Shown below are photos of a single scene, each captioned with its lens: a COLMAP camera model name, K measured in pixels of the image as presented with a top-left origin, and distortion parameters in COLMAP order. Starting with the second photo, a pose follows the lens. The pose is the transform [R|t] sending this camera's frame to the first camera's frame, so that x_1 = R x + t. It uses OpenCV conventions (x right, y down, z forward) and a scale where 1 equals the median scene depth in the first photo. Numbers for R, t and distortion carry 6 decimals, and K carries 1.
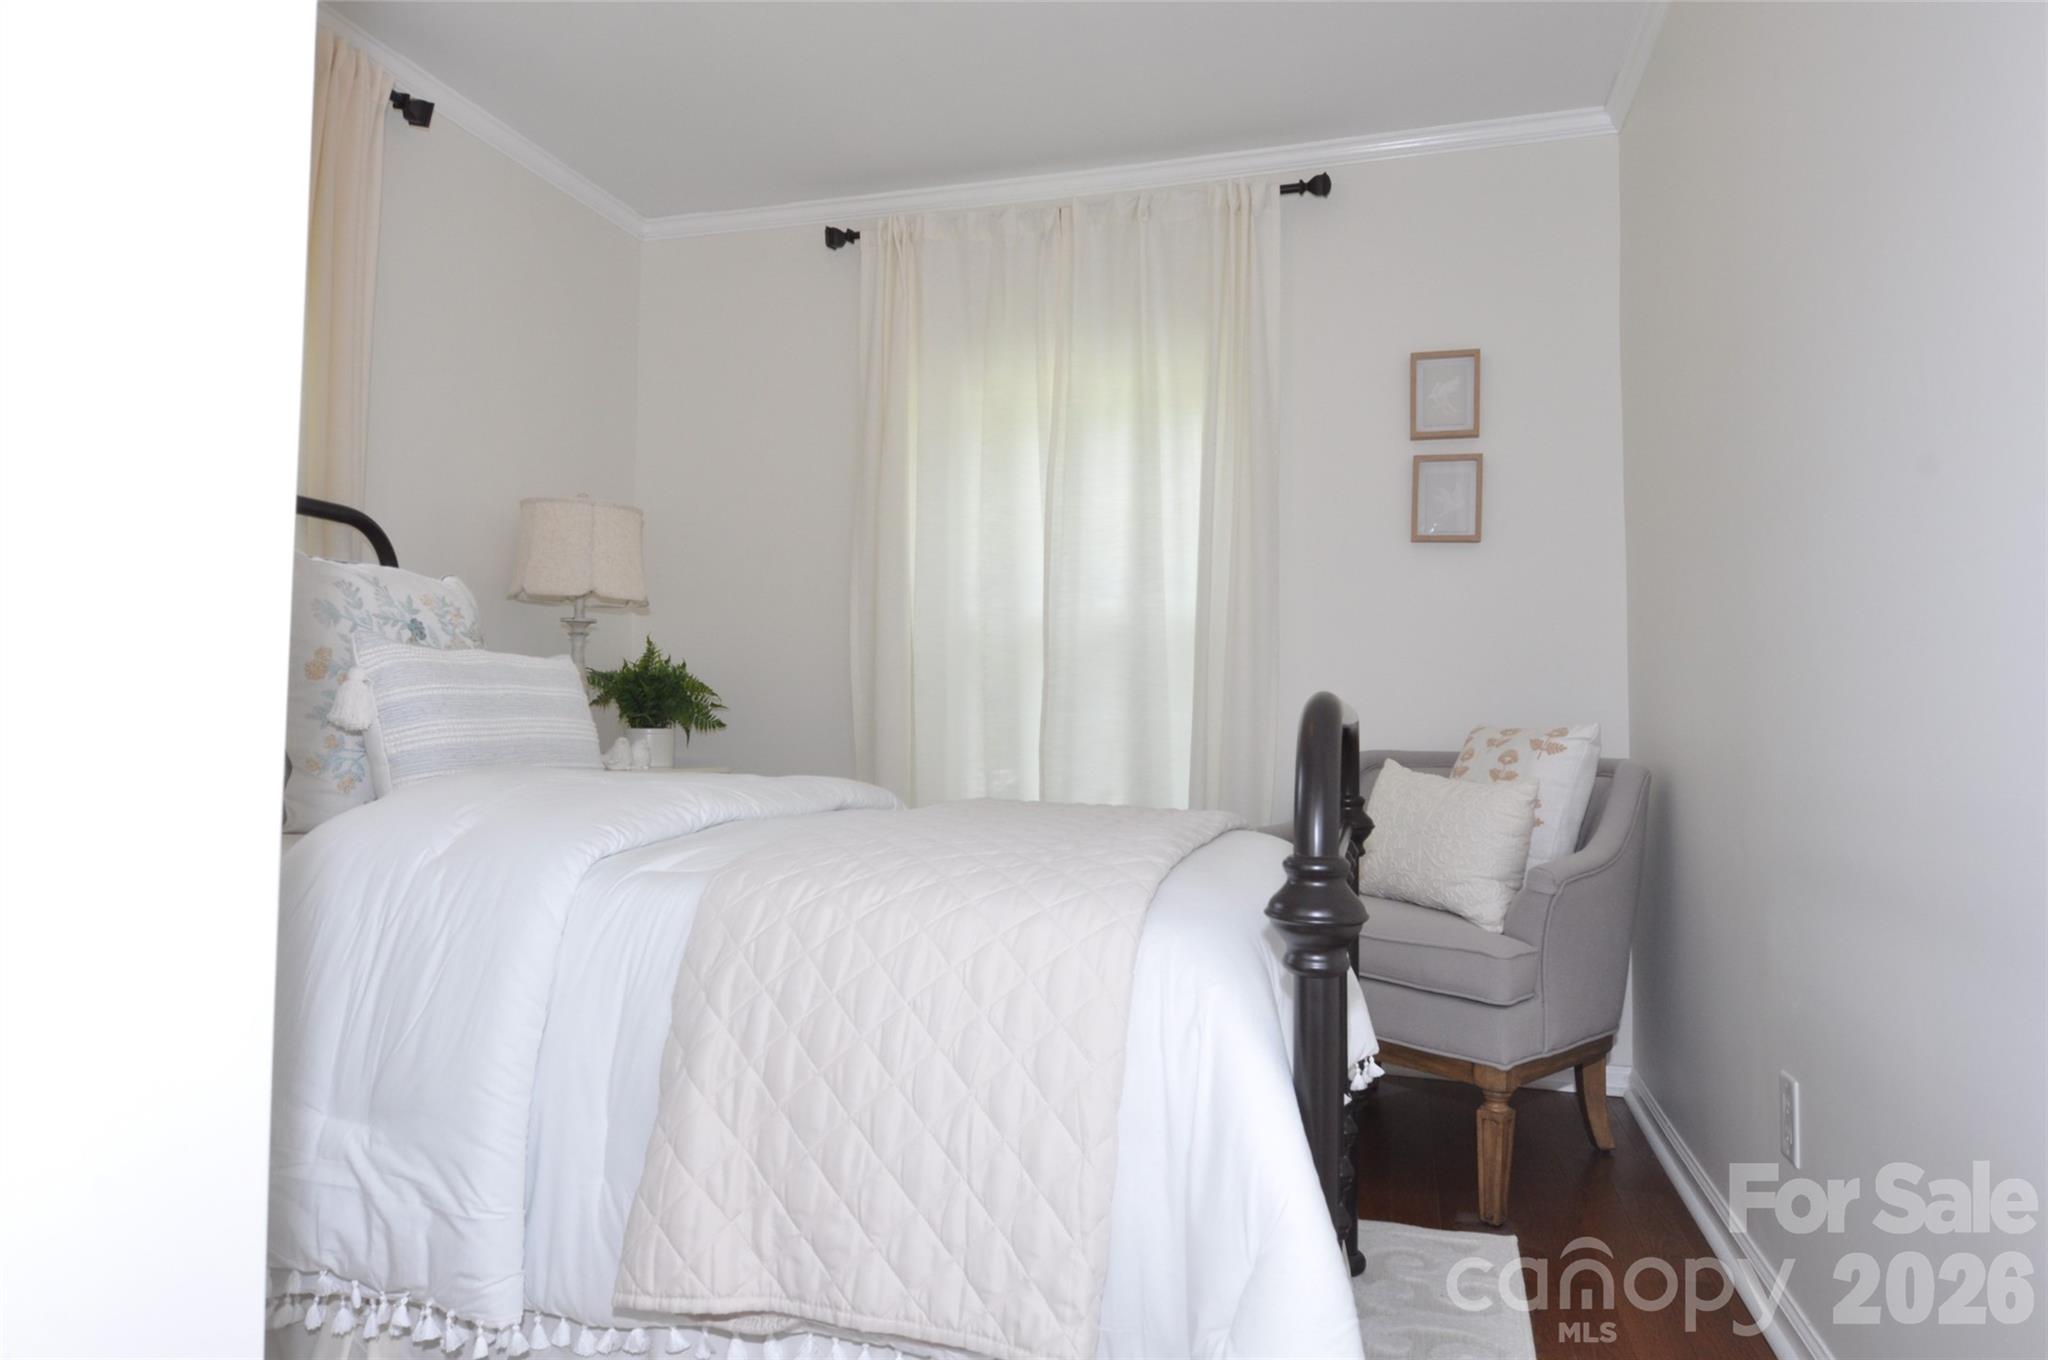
lens RADIAL K [[1210.5, 0, 1040.3], [0, 1210.5, 678.3], [0, 0, 1]] dist [-0.029128, 0.001040]
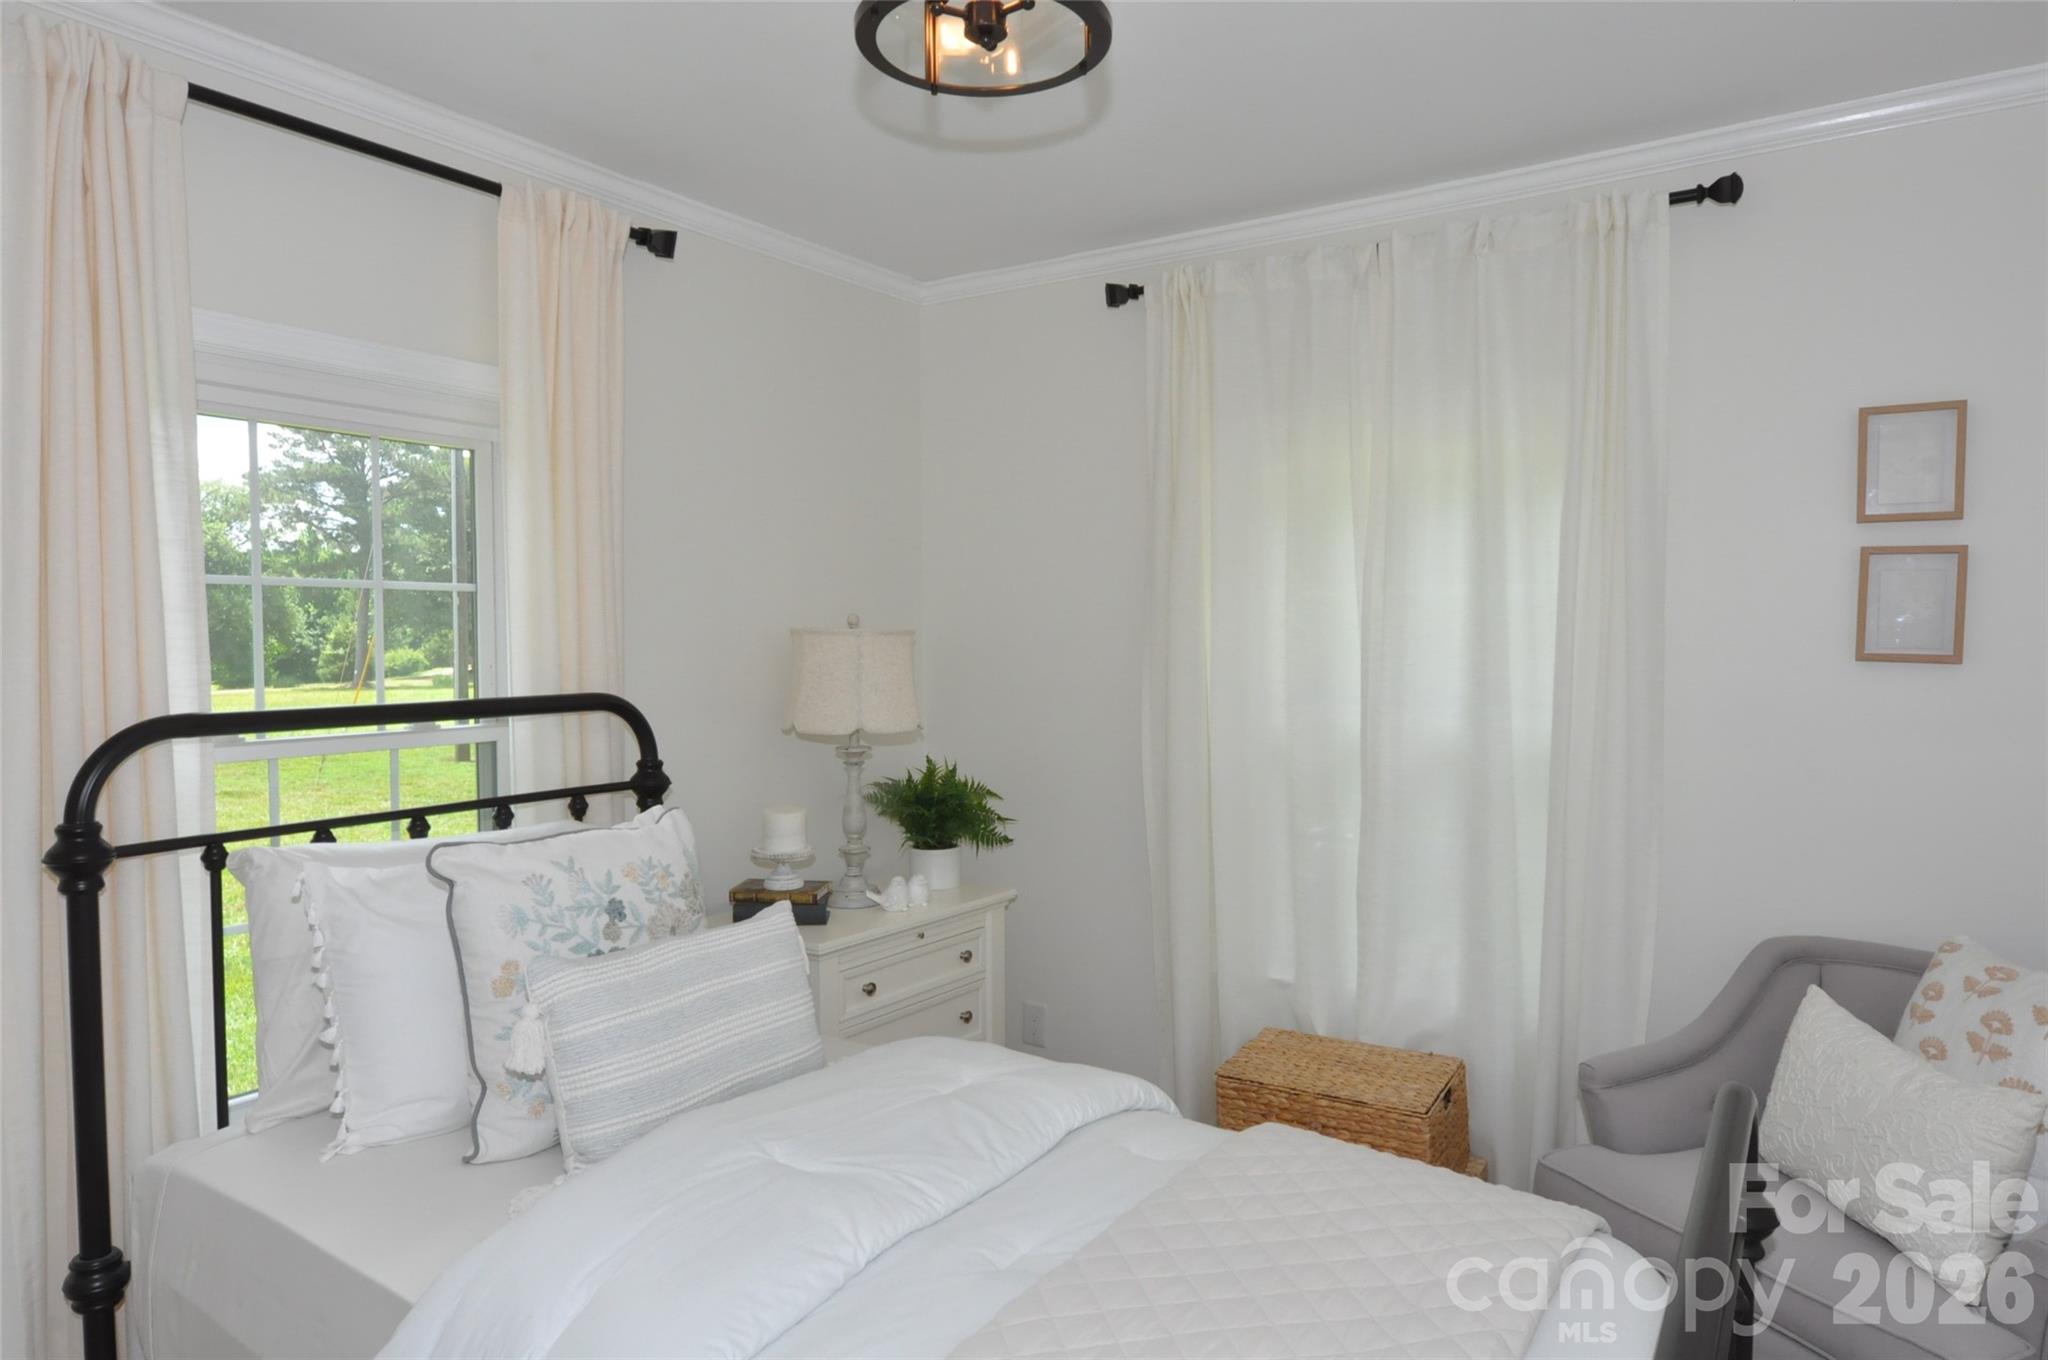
lens RADIAL K [[1210.5, 0, 1040.3], [0, 1210.5, 678.3], [0, 0, 1]] dist [-0.029128, 0.001040]
pose [[0.955303, -0.003474, -0.295608, 0.040674], [0.024764, 0.997357, 0.068311, -0.164291], [0.294590, -0.072578, 0.952864, 0.135064]]
